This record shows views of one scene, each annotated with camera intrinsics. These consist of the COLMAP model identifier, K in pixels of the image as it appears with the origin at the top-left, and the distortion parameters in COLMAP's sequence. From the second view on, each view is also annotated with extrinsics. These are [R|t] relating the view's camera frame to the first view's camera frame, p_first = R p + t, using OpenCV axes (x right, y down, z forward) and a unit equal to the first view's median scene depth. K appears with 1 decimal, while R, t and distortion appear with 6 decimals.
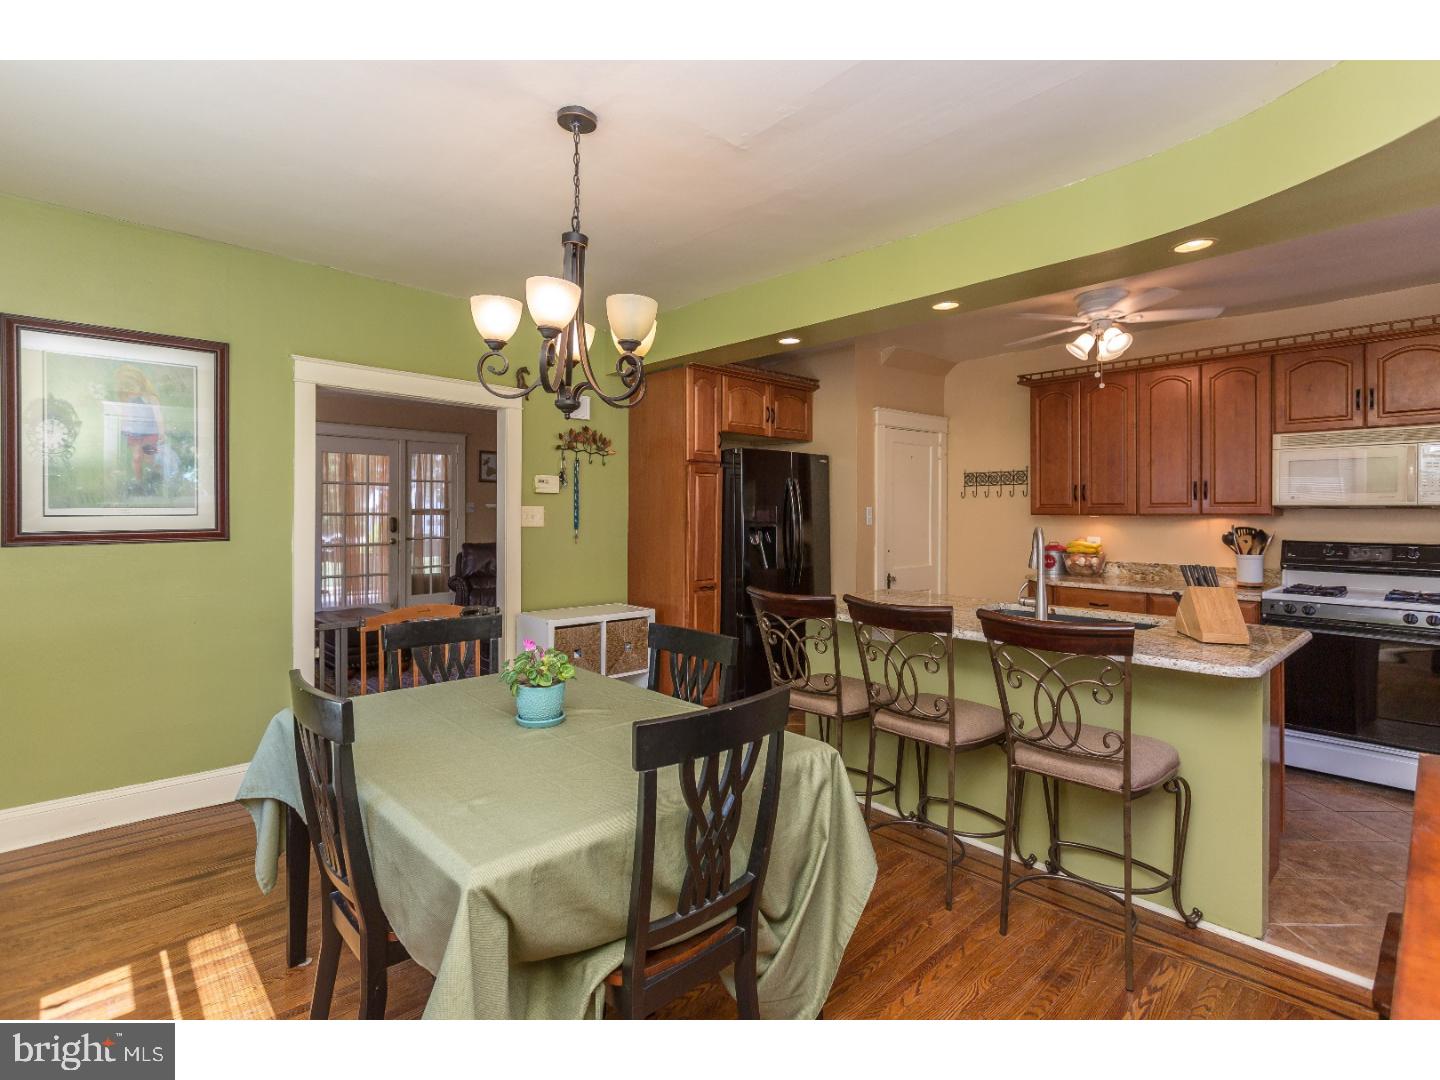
lens RADIAL K [[684.3, 0, 737.0], [0, 684.3, 507.4], [0, 0, 1]] dist [0.003561, 0.004570]
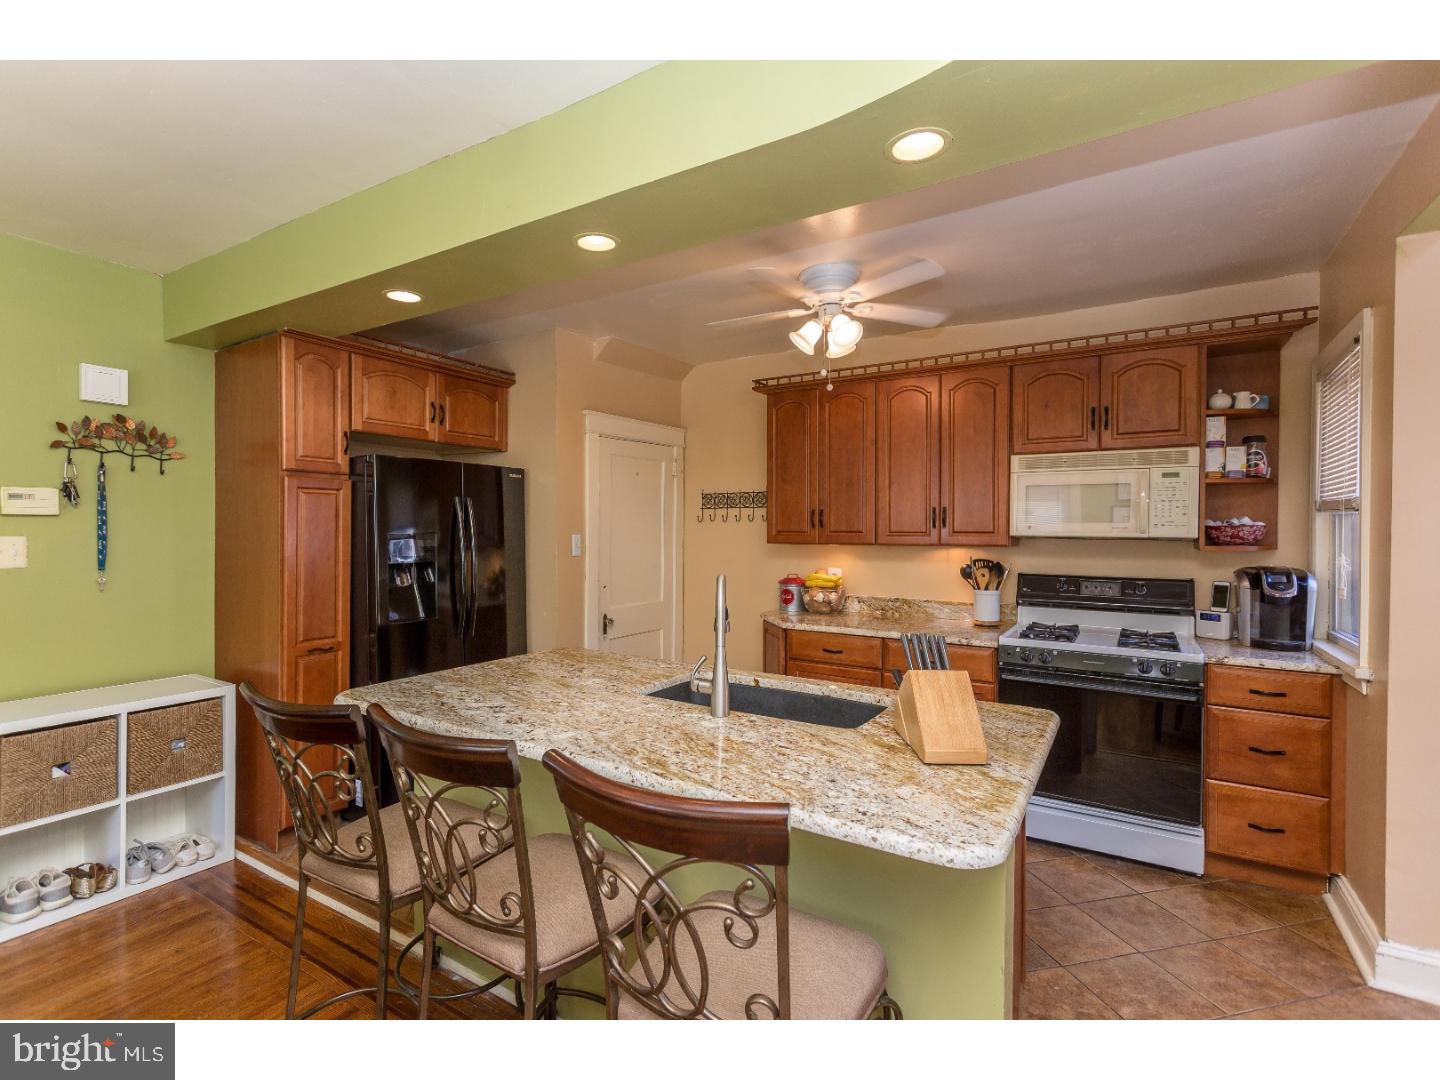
lens RADIAL K [[684.3, 0, 692.4], [0, 684.3, 534.1], [0, 0, 1]] dist [0.003561, 0.004570]
pose [[0.972204, 0.001014, 0.234132, 0.162309], [-0.003944, 0.999920, 0.012047, -0.013072], [-0.234101, -0.012636, 0.972130, 0.220240]]
